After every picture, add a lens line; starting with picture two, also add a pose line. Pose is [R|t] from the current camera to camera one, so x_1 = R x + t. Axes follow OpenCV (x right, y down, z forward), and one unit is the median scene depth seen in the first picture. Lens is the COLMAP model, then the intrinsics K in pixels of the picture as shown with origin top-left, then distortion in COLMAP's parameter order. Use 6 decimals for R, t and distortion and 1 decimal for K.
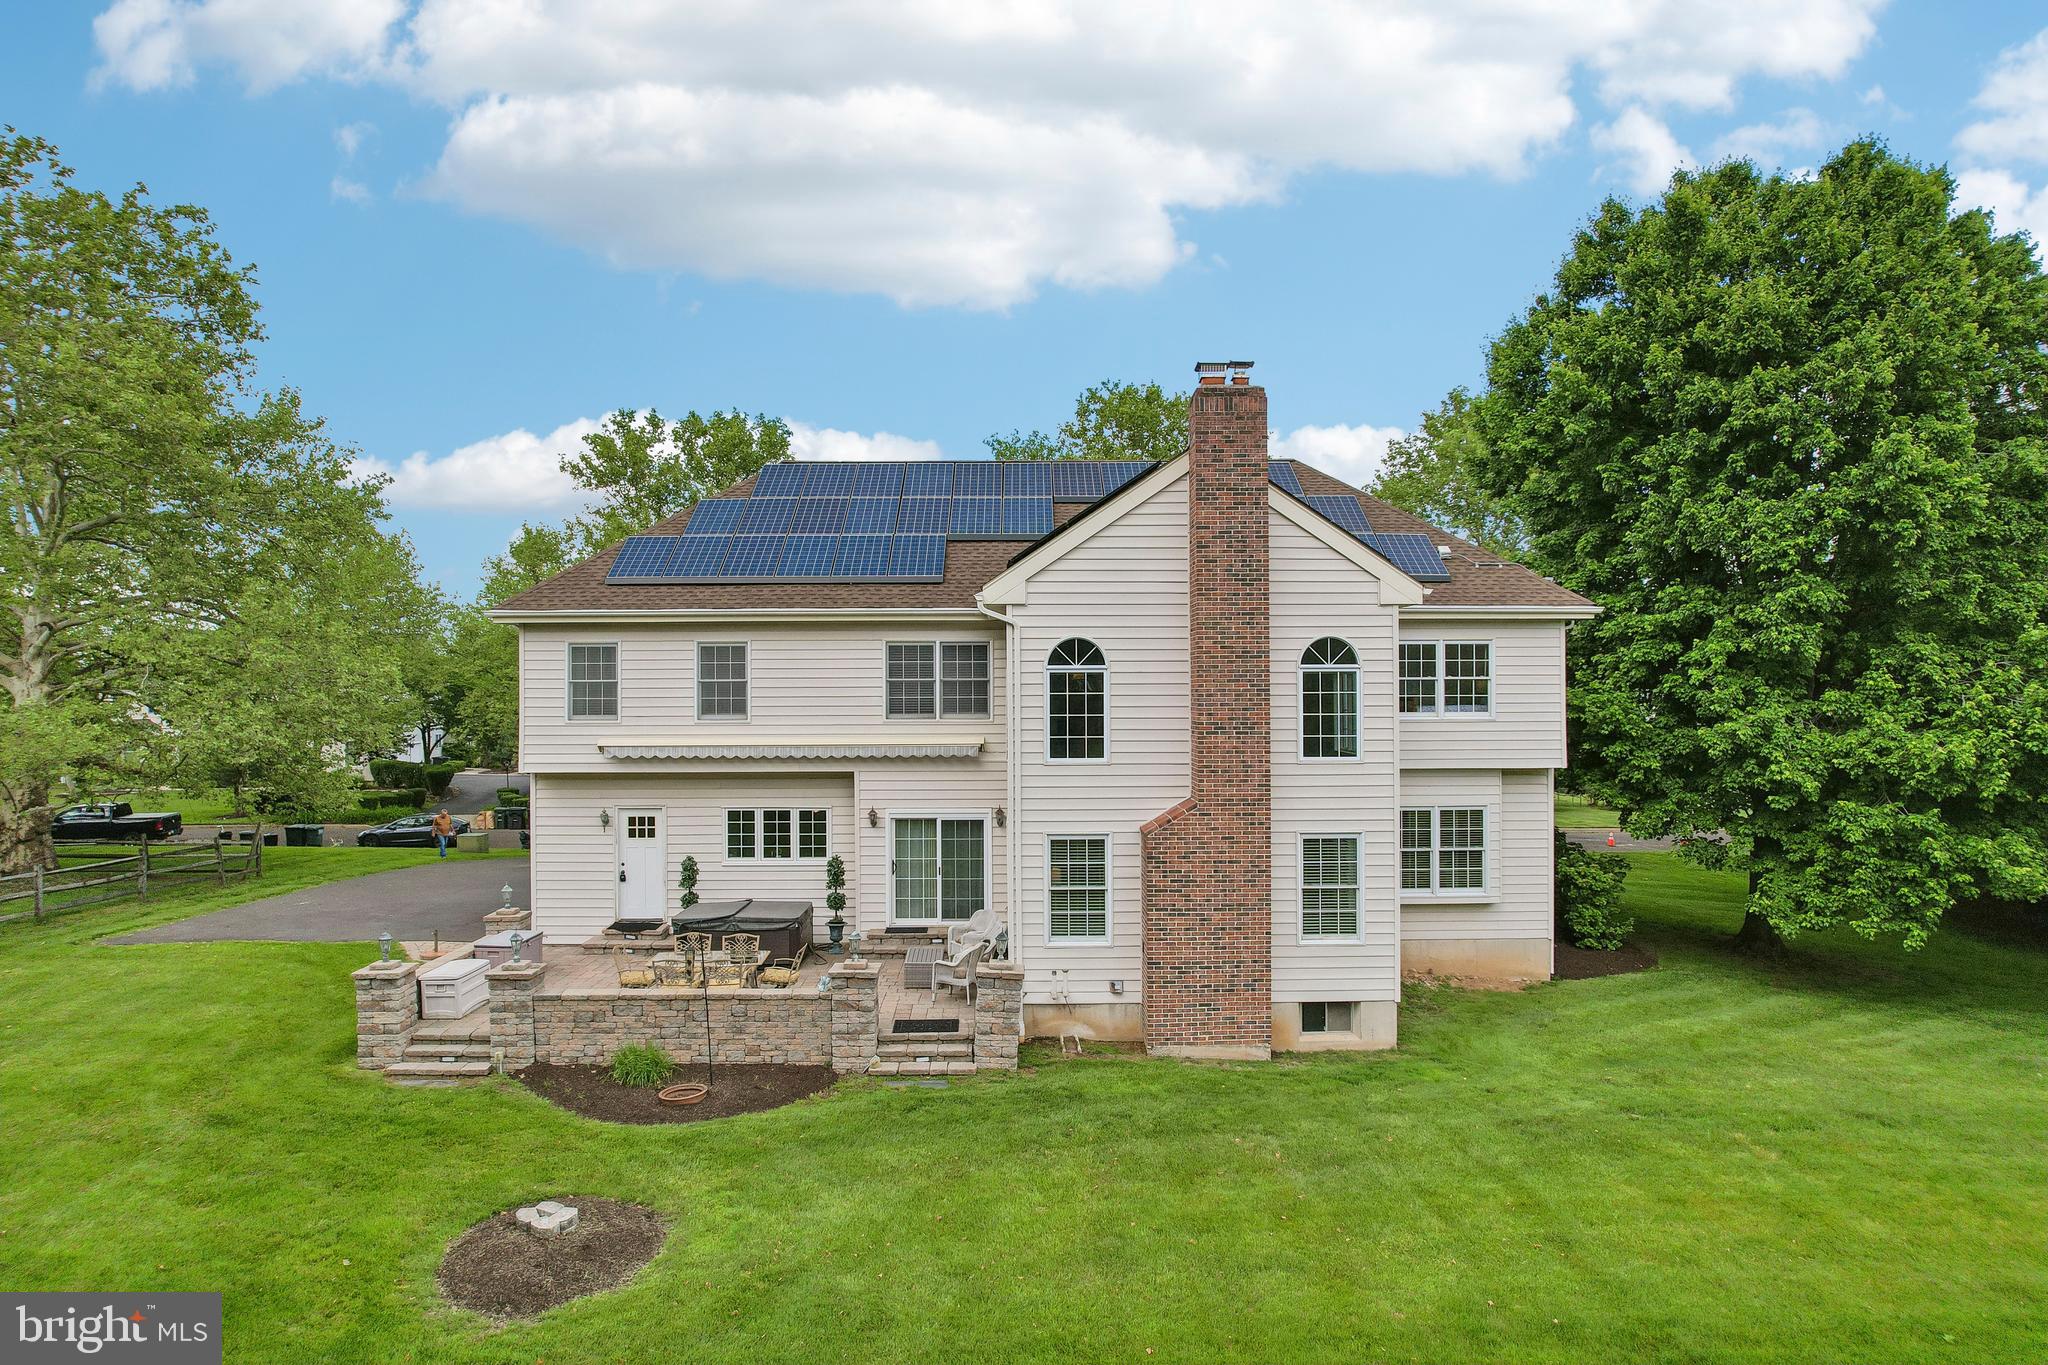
lens RADIAL K [[1300.5, 0, 1025.8], [0, 1300.5, 688.4], [0, 0, 1]] dist [-0.082824, 0.072839]
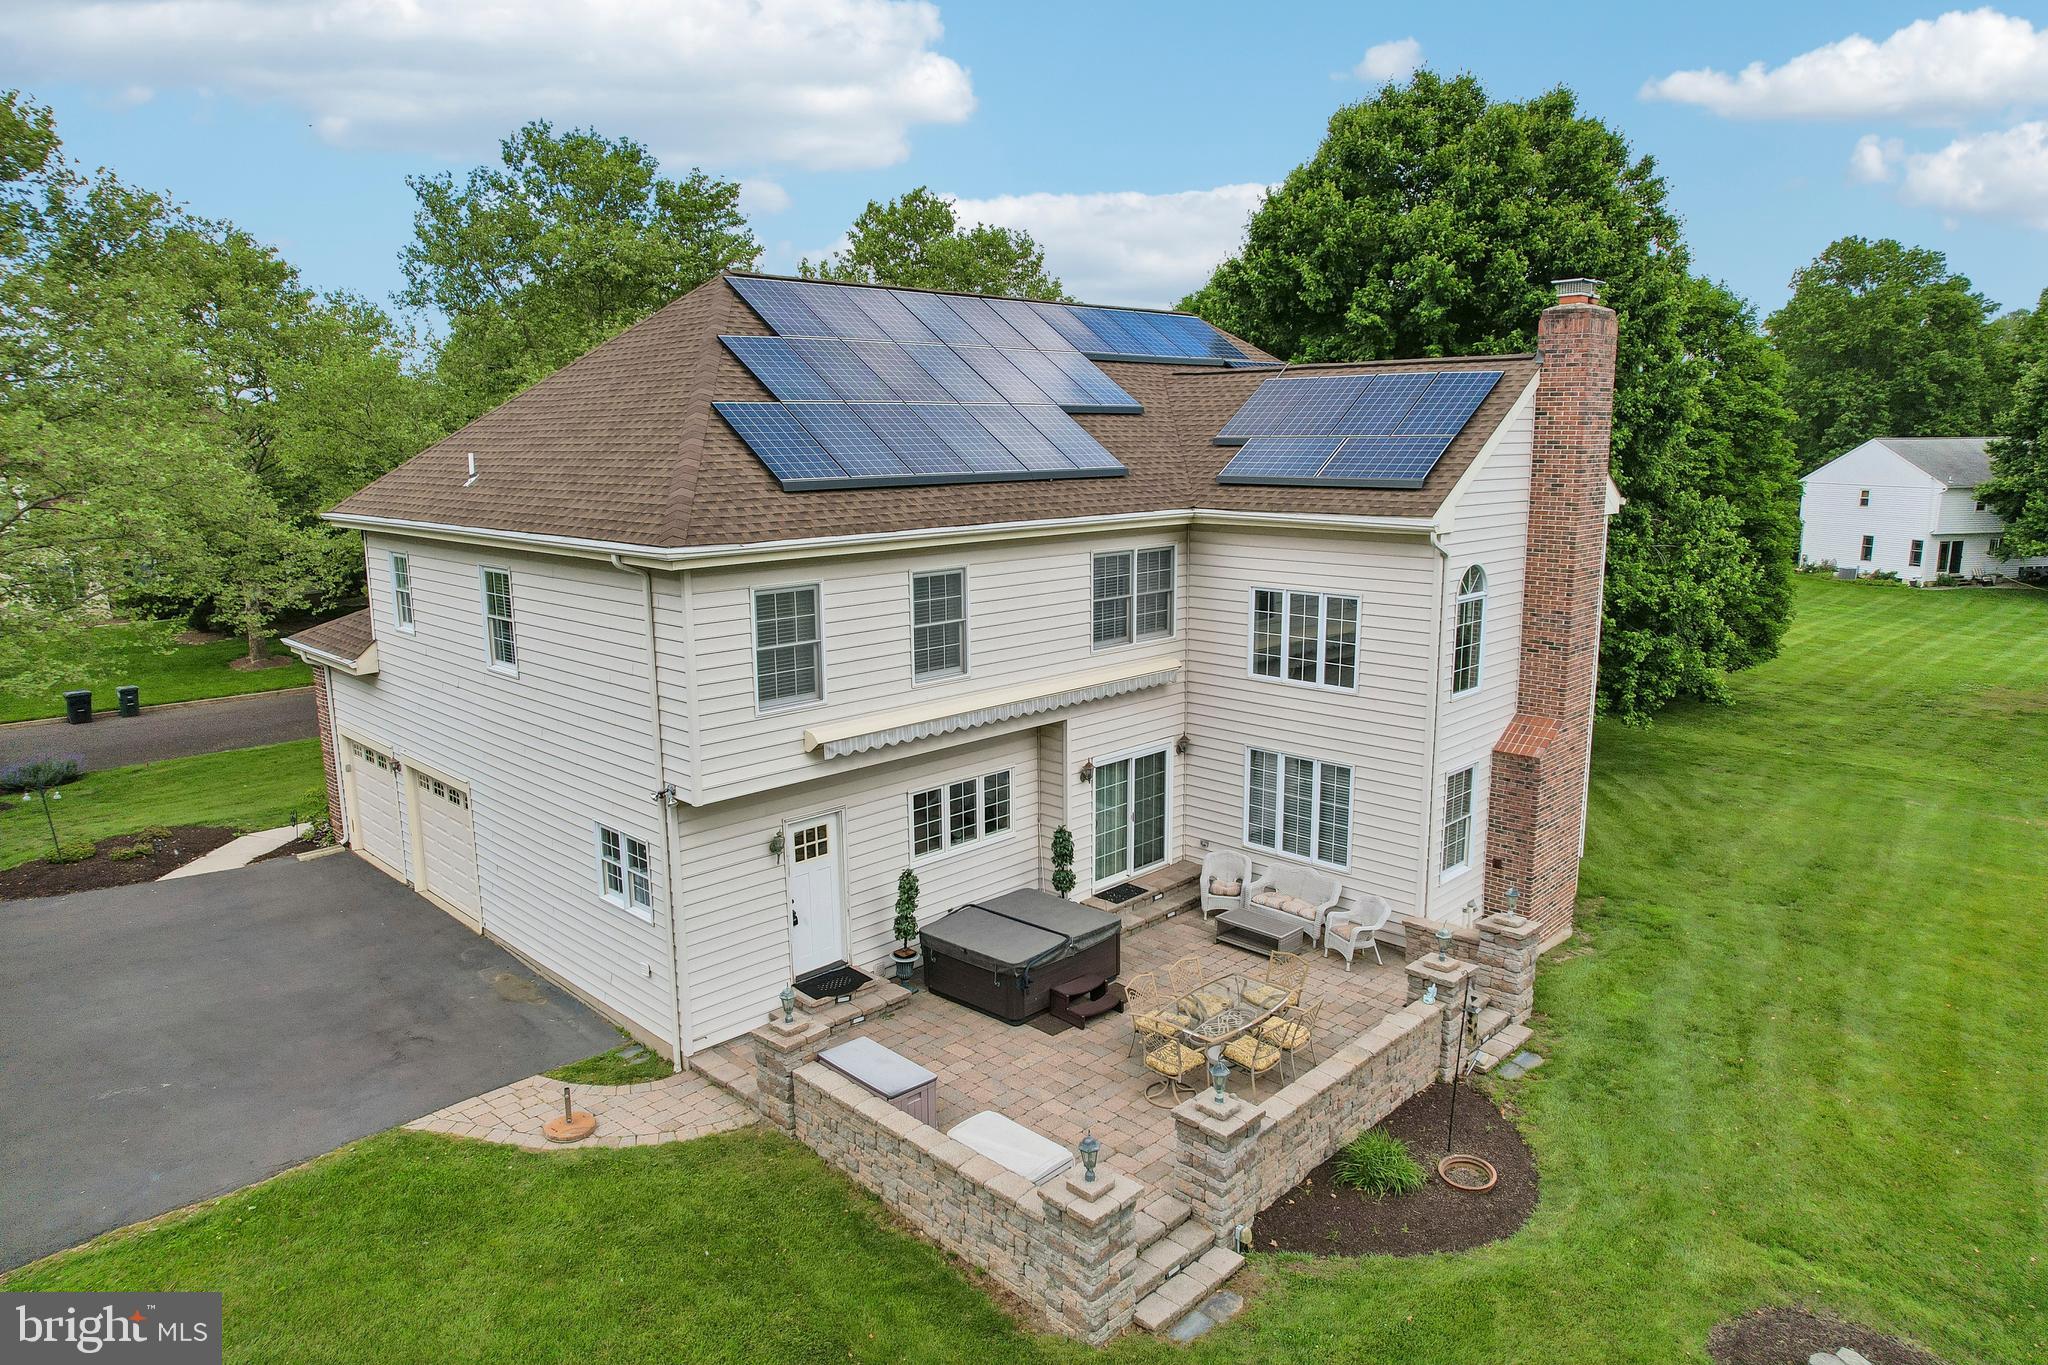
lens RADIAL K [[1300.5, 0, 1025.8], [0, 1300.5, 688.4], [0, 0, 1]] dist [-0.082824, 0.072839]
pose [[0.715657, -0.137856, 0.684713, -0.694762], [0.004706, 0.981258, 0.192643, -0.108574], [-0.698437, -0.134644, 0.702892, 0.457673]]
